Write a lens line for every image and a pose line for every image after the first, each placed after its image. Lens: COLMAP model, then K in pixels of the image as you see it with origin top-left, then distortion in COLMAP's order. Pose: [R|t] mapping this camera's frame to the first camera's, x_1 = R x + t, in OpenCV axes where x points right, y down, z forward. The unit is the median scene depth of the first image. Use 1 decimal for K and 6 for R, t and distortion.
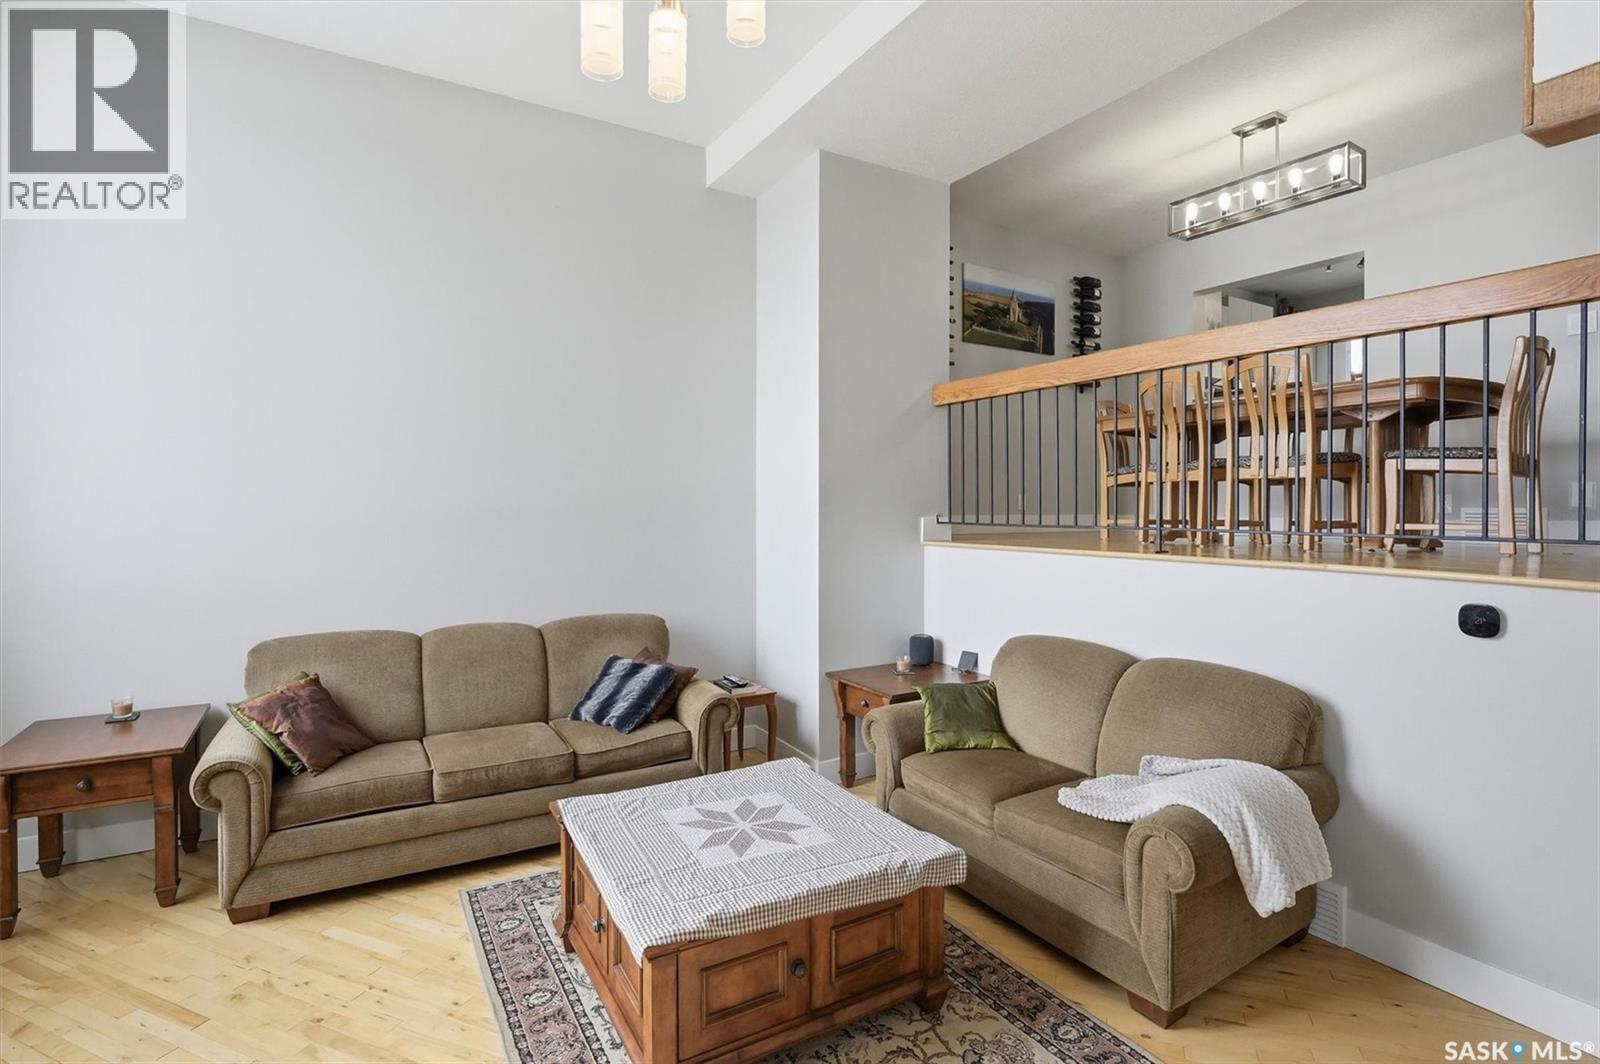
lens RADIAL K [[760.3, 0, 778.7], [0, 760.3, 507.9], [0, 0, 1]] dist [-0.011781, -0.000272]
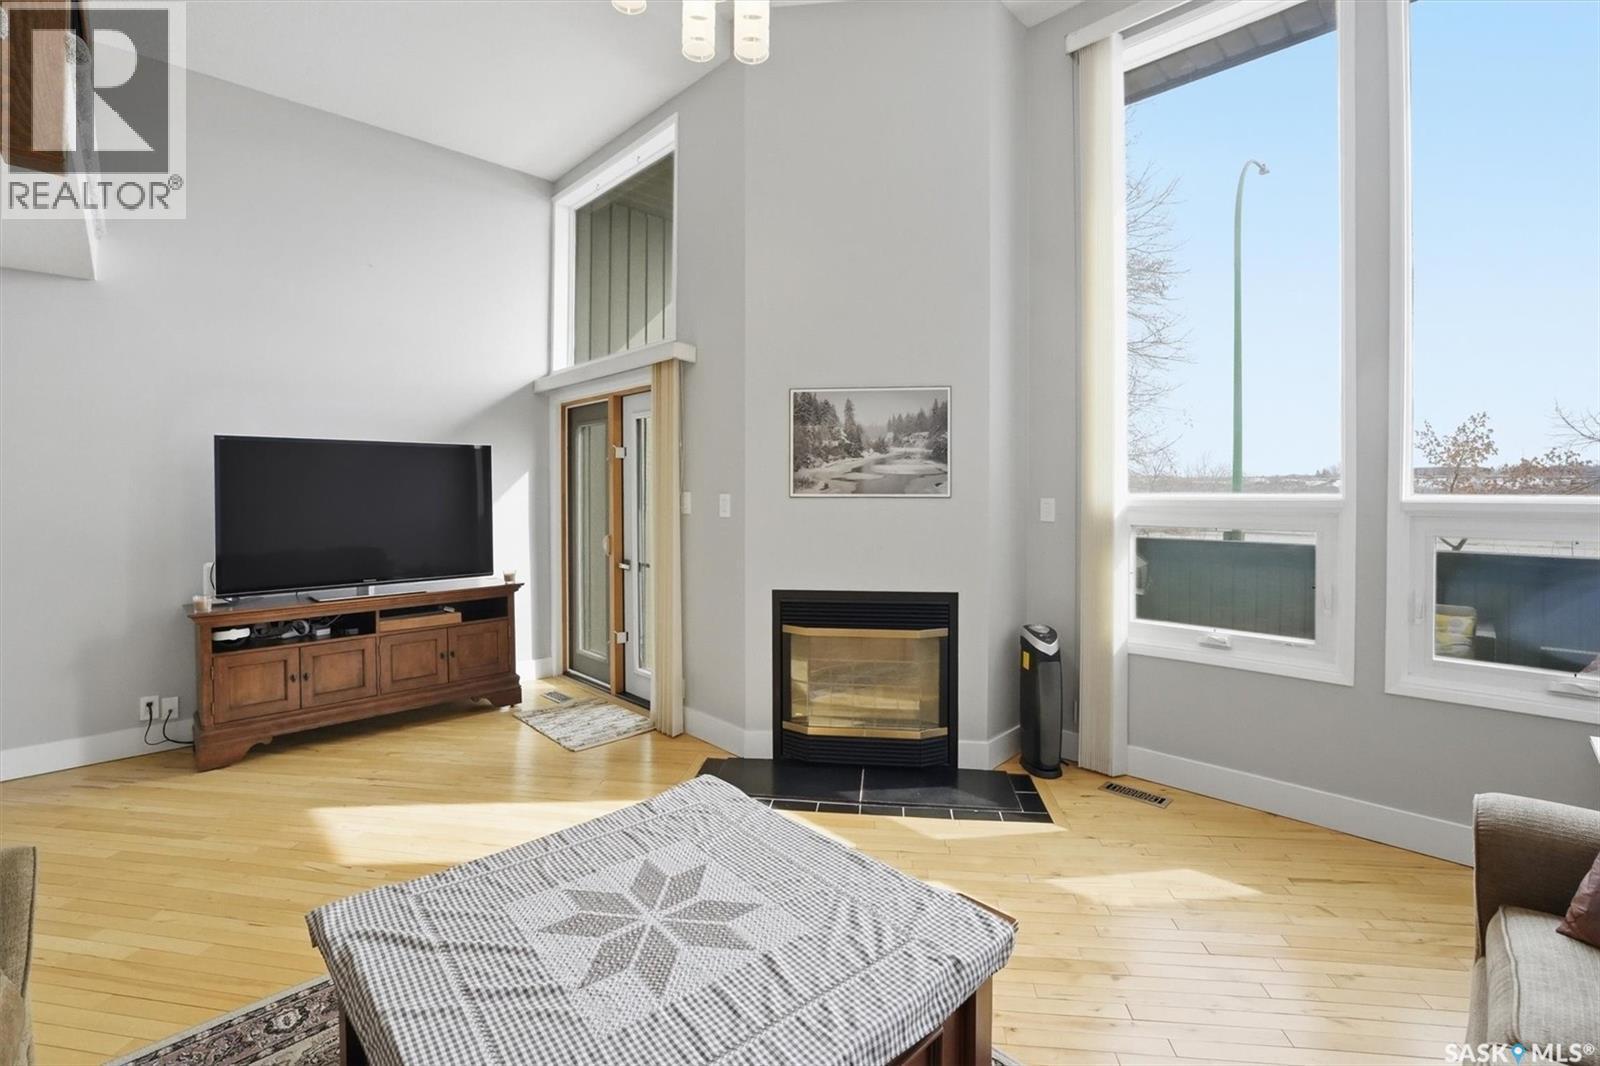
lens RADIAL K [[703.8, 0, 801.8], [0, 703.8, 493.8], [0, 0, 1]] dist [-0.024790, -0.000128]
pose [[-0.965519, 0.000146, -0.260331, -0.011074], [-0.002956, 0.999929, 0.011523, 0.049086], [0.260315, 0.011895, -0.965451, 1.046891]]
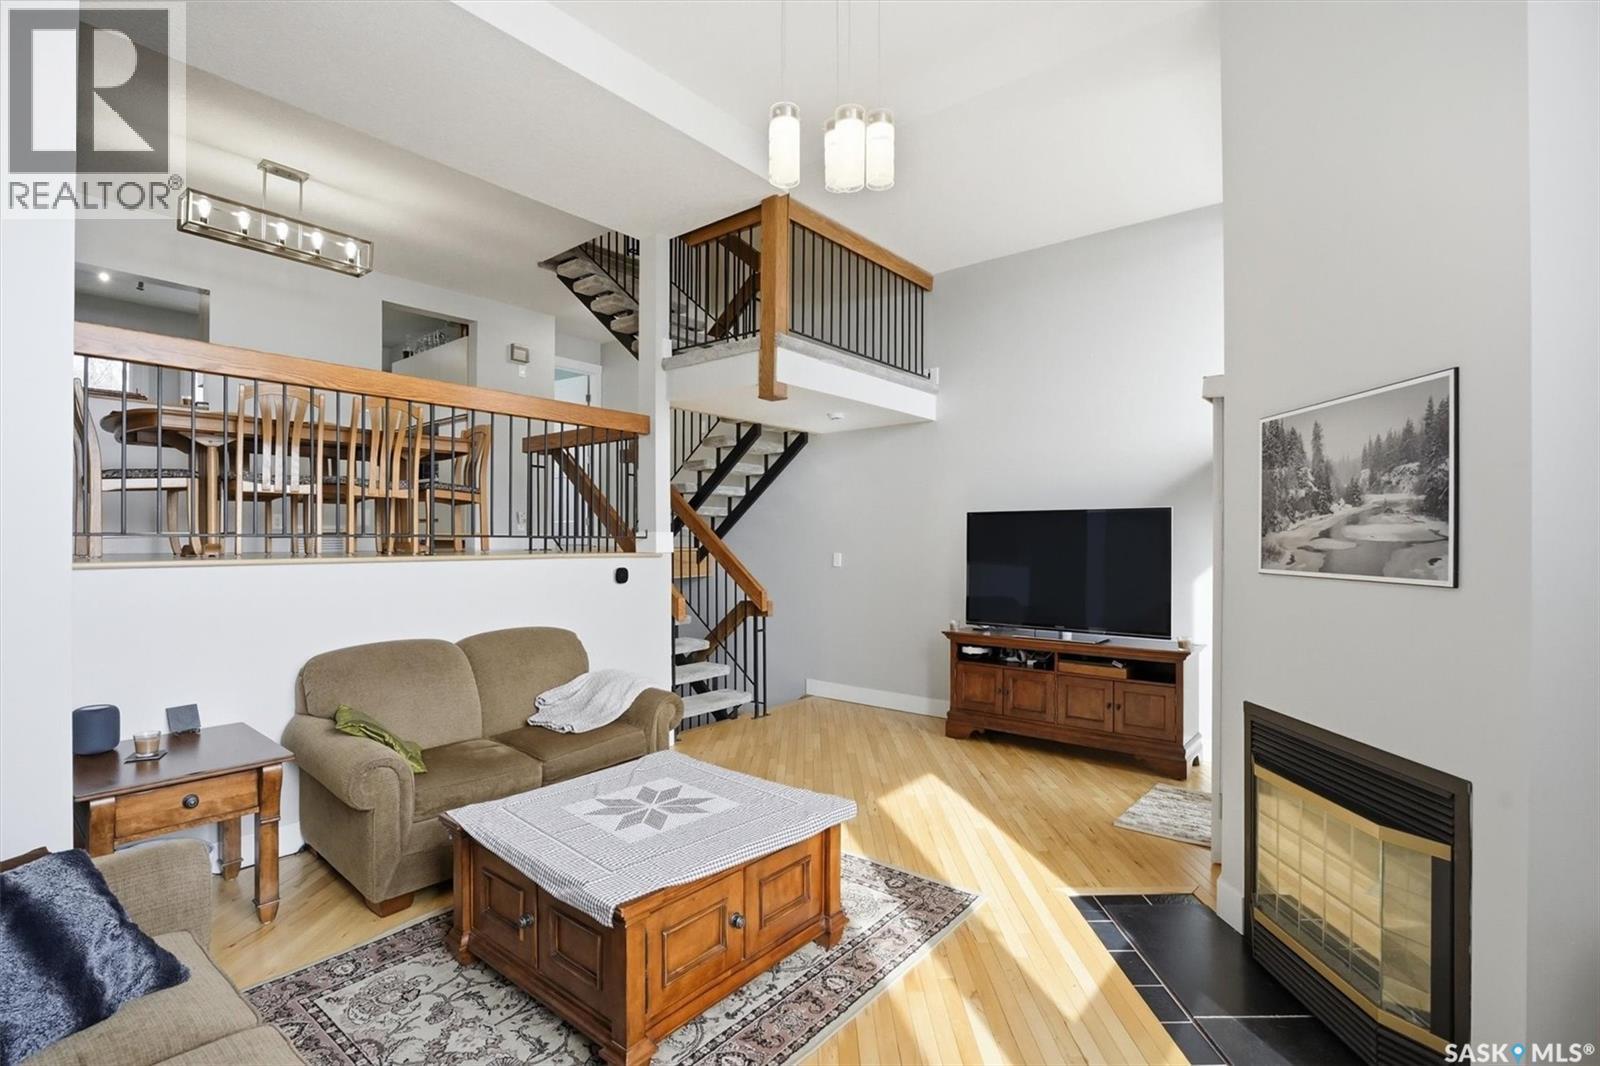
lens RADIAL K [[750.2, 0, 800.0], [0, 750.2, 533.0], [0, 0, 1]] dist [-0.014529, -0.000206]
pose [[-0.355542, 0.004738, 0.934648, -0.734921], [0.004141, 0.999985, -0.003494, 0.027727], [-0.934651, 0.002628, -0.355556, 0.787887]]
